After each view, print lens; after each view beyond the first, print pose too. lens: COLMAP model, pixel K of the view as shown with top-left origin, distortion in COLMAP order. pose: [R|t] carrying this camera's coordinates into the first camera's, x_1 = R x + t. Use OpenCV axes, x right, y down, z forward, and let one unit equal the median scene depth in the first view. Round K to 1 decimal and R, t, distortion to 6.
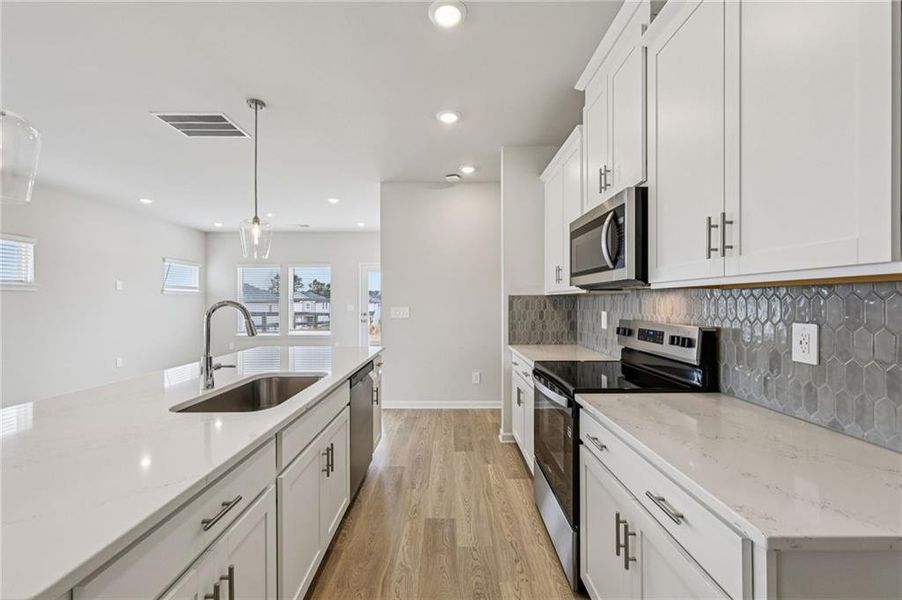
lens RADIAL K [[360.6, 0, 448.4], [0, 360.6, 299.8], [0, 0, 1]] dist [-0.000400, -0.000210]
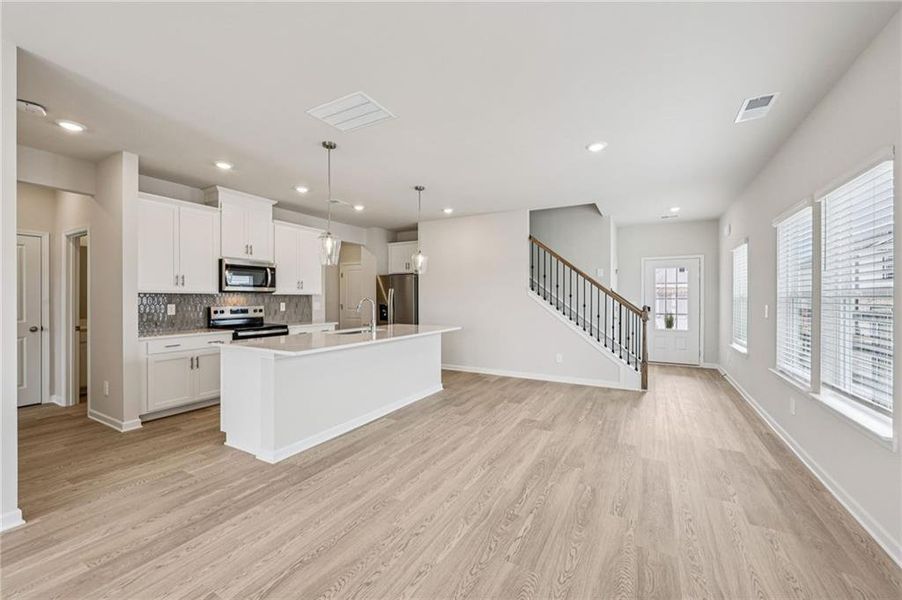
lens RADIAL K [[360.6, 0, 448.4], [0, 360.6, 299.8], [0, 0, 1]] dist [-0.000400, -0.000210]
pose [[-0.872767, -0.001930, 0.488133, -1.514953], [-0.001958, 0.999998, 0.000454, 0.009292], [-0.488133, -0.000559, -0.872769, 1.893265]]
